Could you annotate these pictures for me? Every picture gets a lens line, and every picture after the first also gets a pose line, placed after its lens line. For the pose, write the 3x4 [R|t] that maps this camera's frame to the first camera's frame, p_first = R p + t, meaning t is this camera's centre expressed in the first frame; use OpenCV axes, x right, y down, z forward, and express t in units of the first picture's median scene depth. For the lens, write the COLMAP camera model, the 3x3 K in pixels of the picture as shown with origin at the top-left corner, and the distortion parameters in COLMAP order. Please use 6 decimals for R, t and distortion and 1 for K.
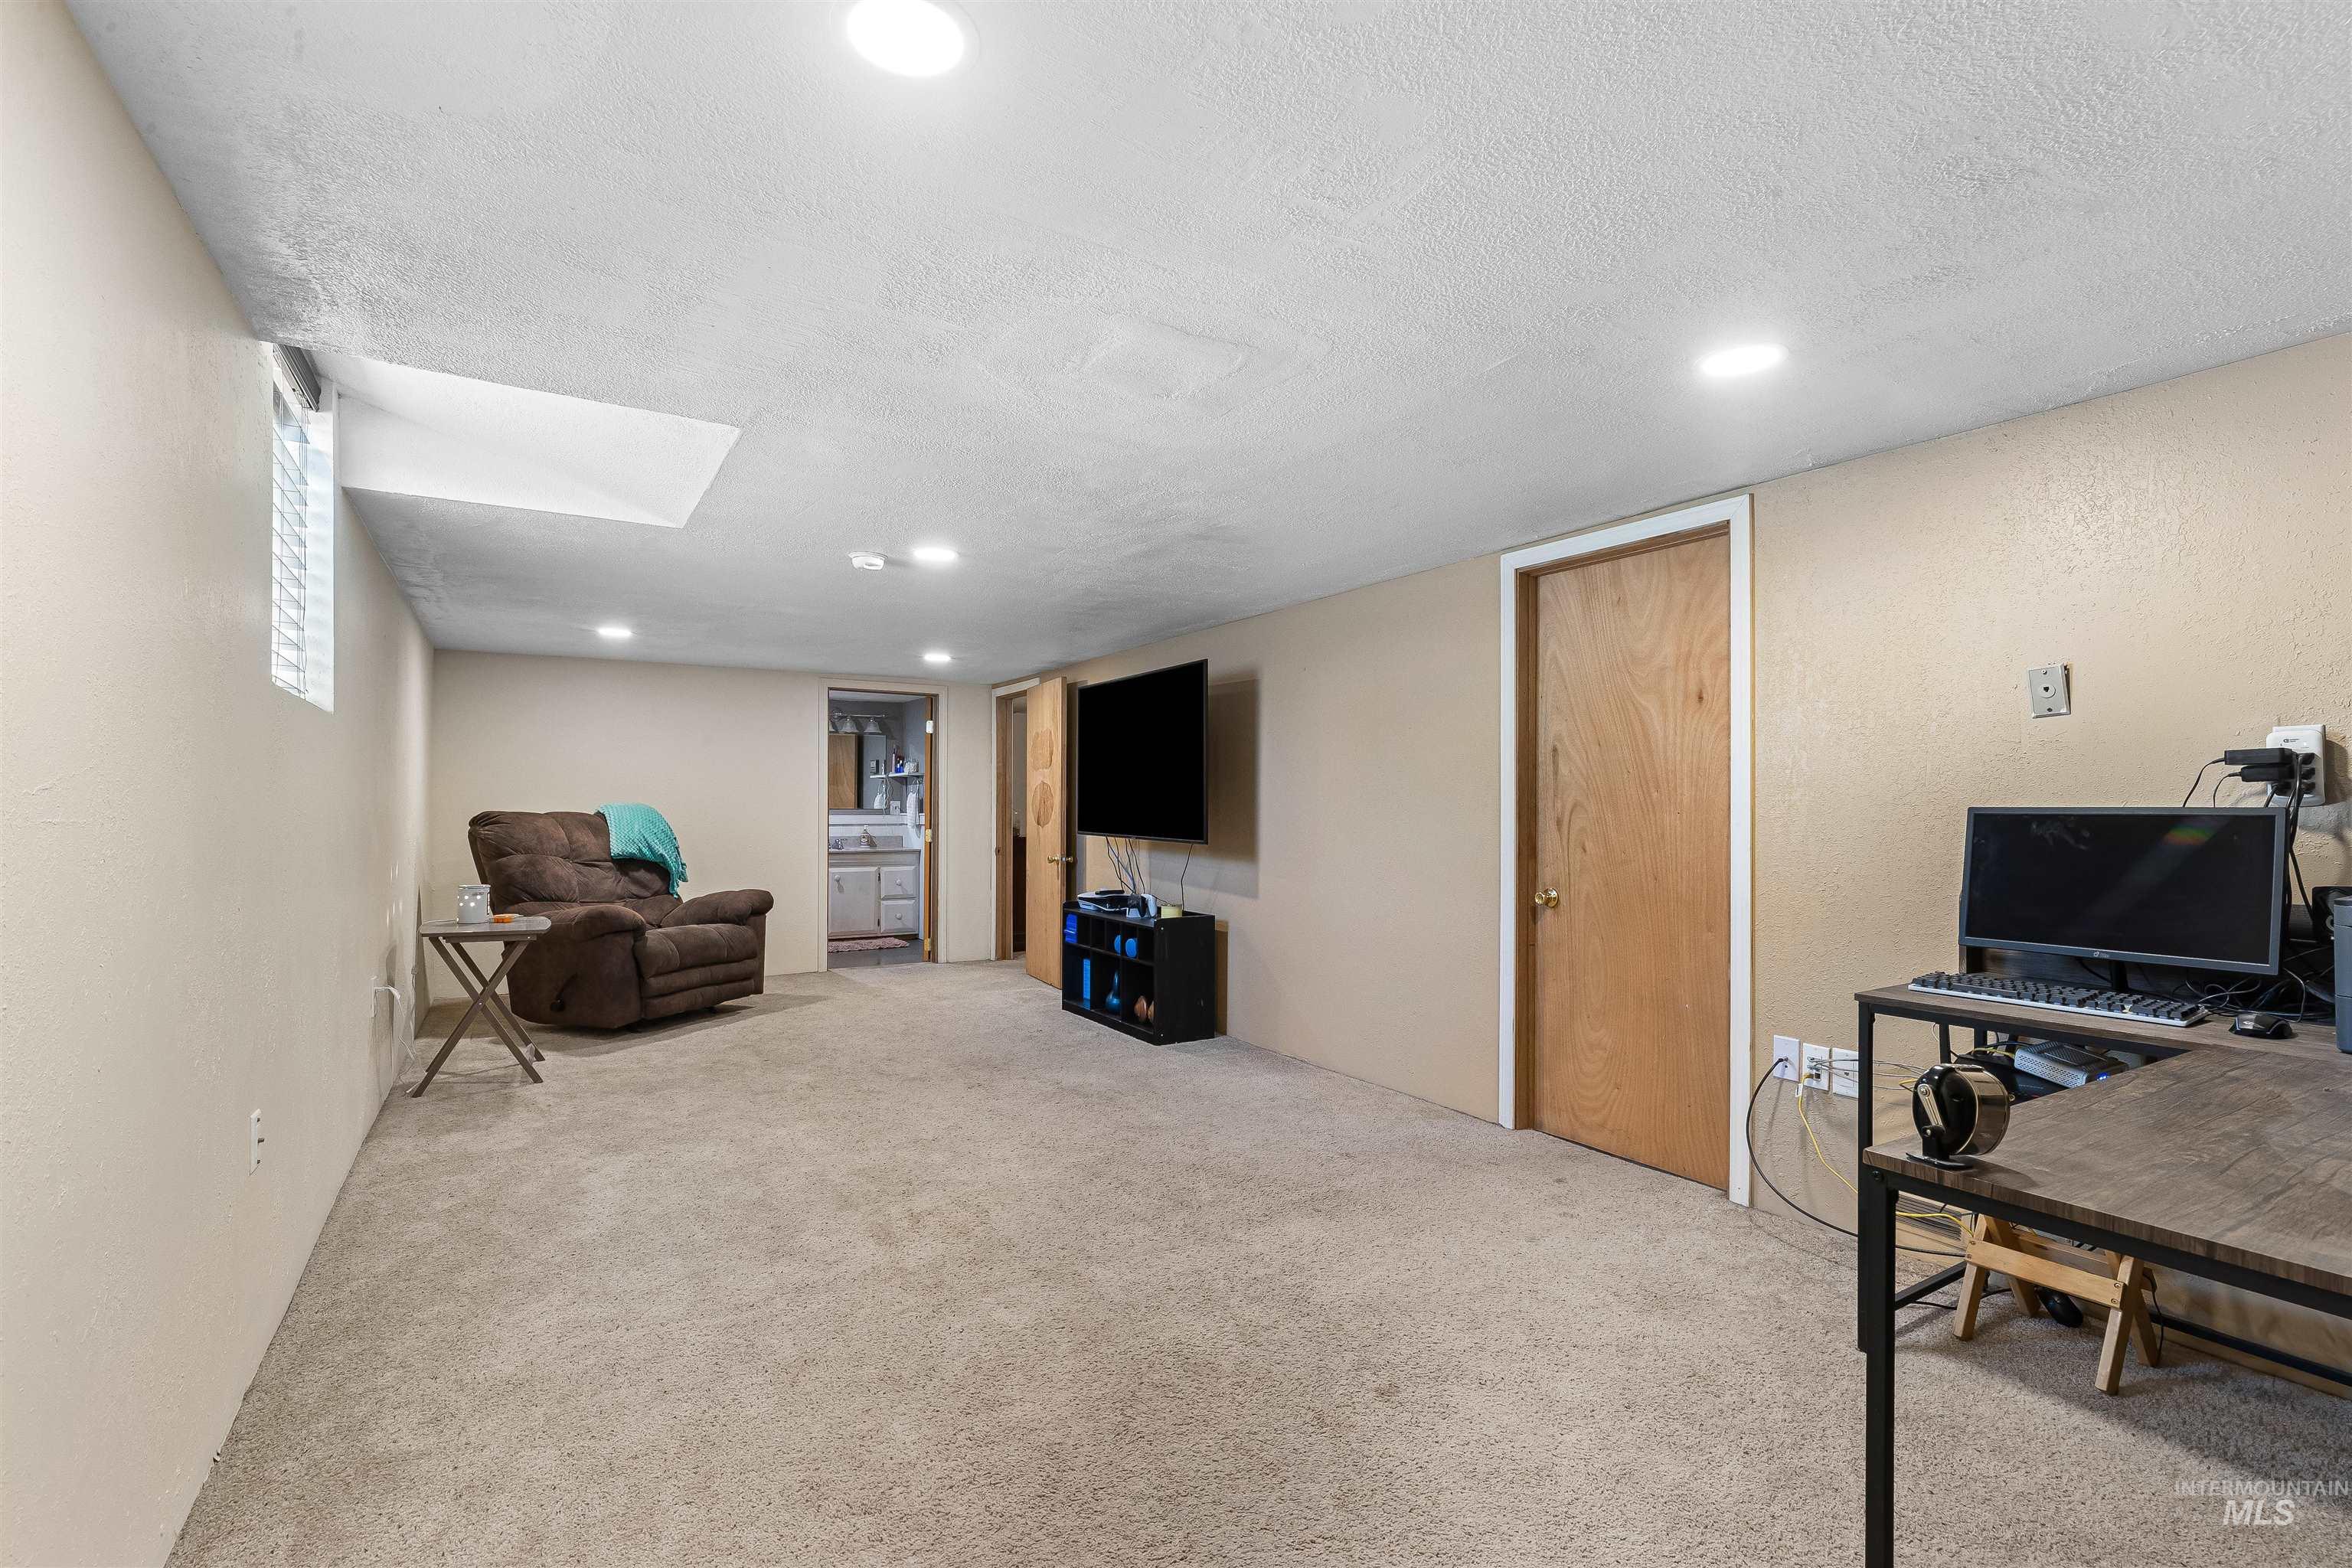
lens RADIAL K [[1064.5, 0, 1190.9], [0, 1064.5, 795.5], [0, 0, 1]] dist [0.000024, 0.000313]
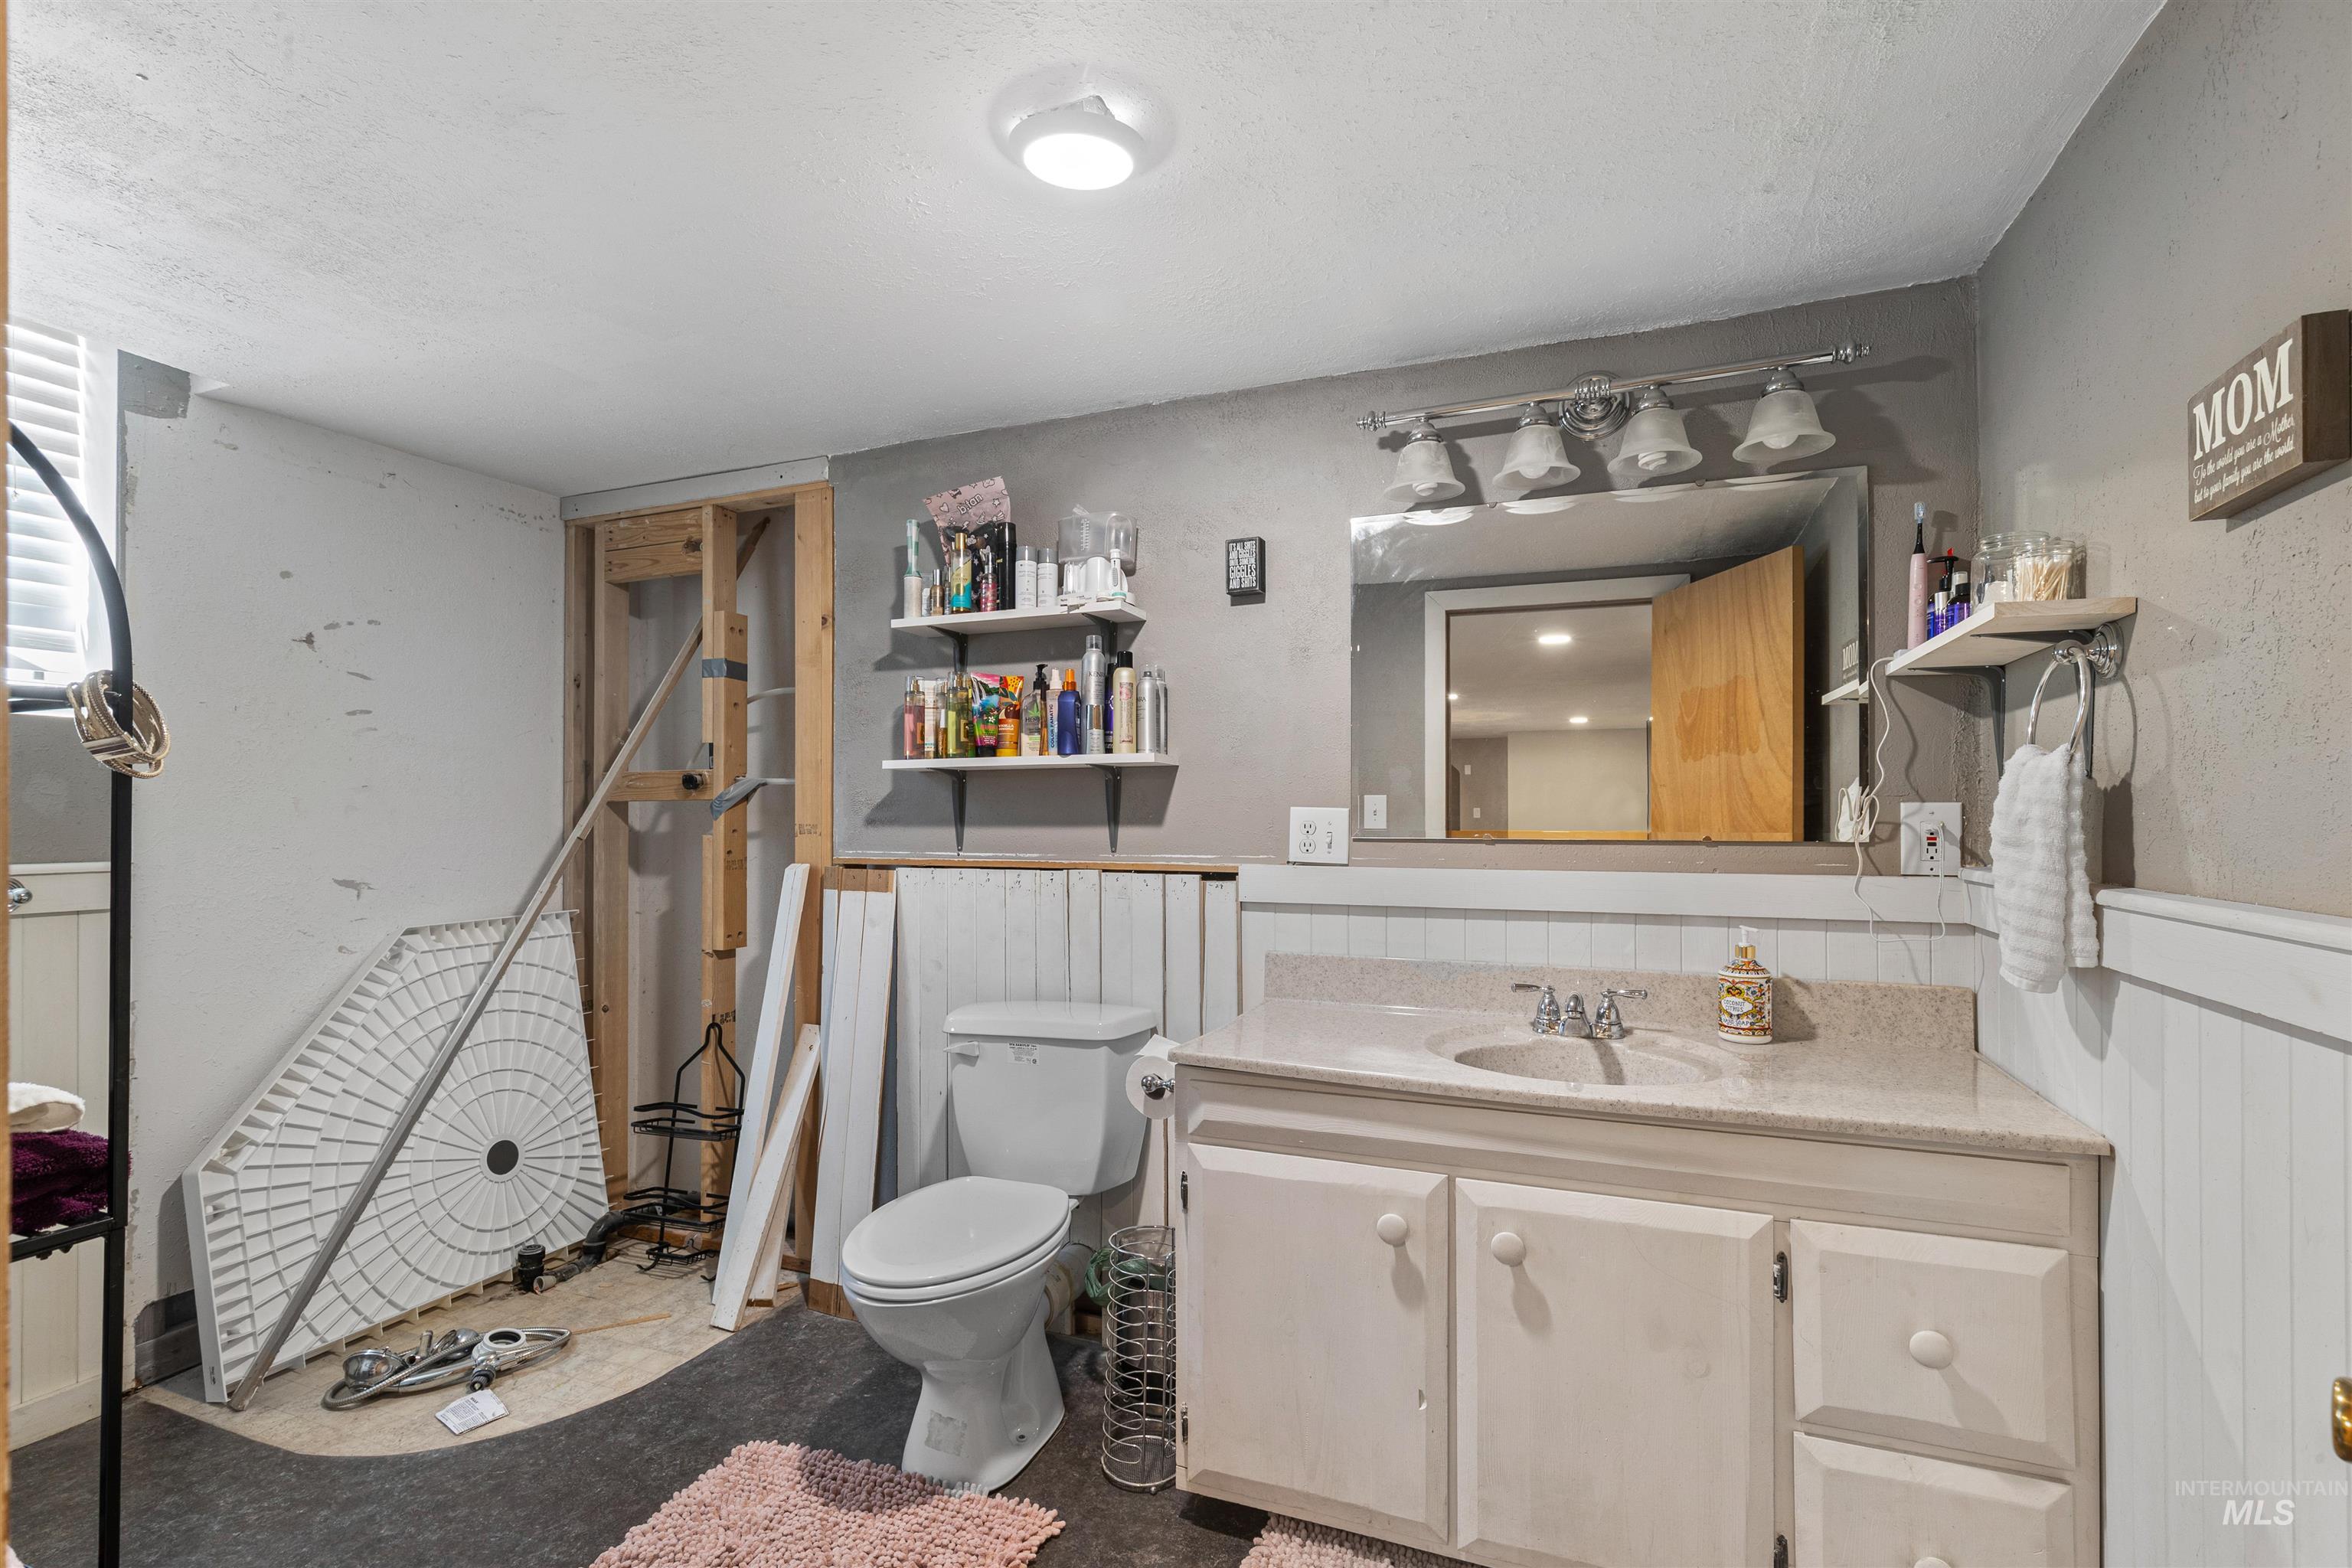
lens RADIAL K [[1064.5, 0, 1190.9], [0, 1064.5, 795.5], [0, 0, 1]] dist [0.000024, 0.000313]
pose [[0.593763, -0.008899, -0.804591, -0.207913], [0.001472, 0.999949, -0.009973, 0.006009], [0.804639, 0.004737, 0.593746, 0.799376]]
